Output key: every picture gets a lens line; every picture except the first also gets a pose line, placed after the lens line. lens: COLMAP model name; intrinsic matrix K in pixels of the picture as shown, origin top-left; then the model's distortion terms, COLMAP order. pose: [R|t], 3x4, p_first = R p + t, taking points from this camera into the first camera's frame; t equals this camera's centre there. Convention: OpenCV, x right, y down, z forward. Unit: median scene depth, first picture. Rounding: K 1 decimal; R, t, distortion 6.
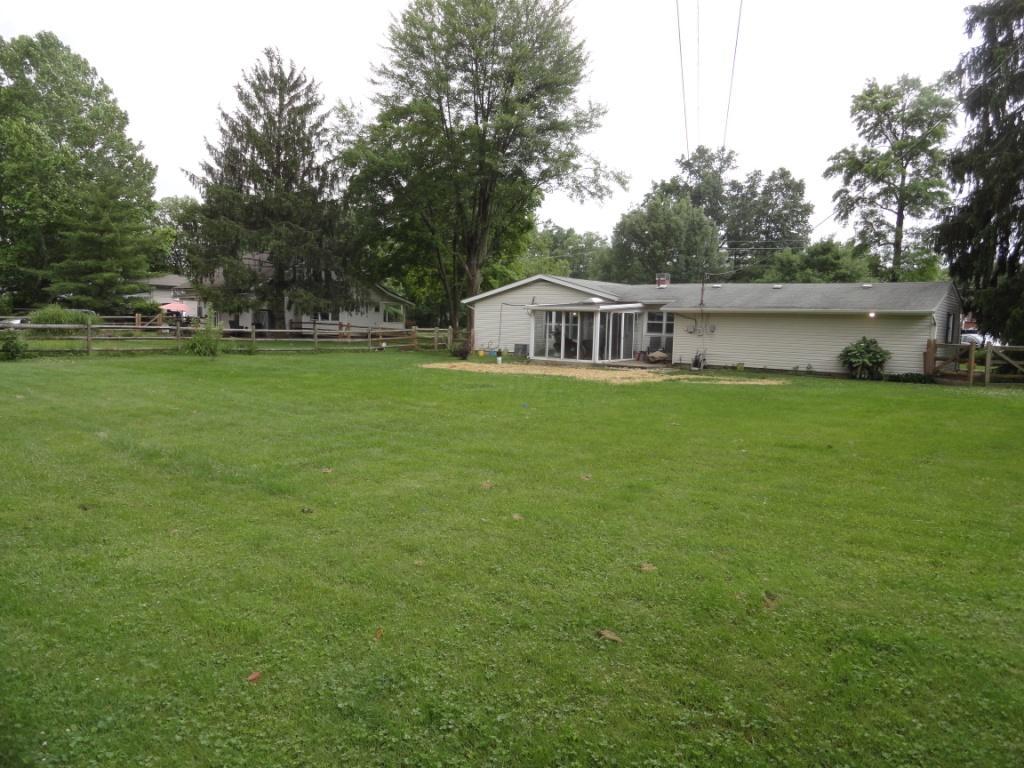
lens RADIAL K [[706.5, 0, 512.0], [0, 706.5, 384.0], [0, 0, 1]] dist [0.005079, 0.003534]
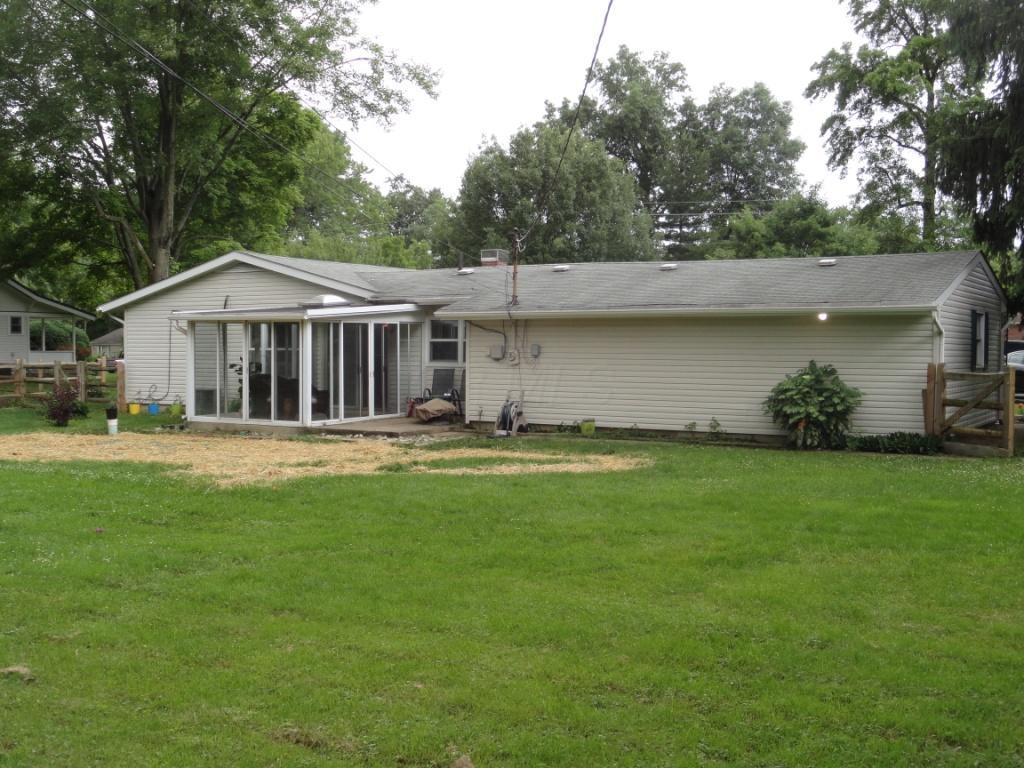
lens RADIAL K [[1153.4, 0, 512.0], [0, 1153.4, 384.0], [0, 0, 1]] dist [0.001162, 0.009584]
pose [[0.990947, -0.026738, 0.131567, 0.140162], [0.033502, 0.998213, -0.049474, -0.013678], [-0.130009, 0.053434, 0.990072, 0.175091]]
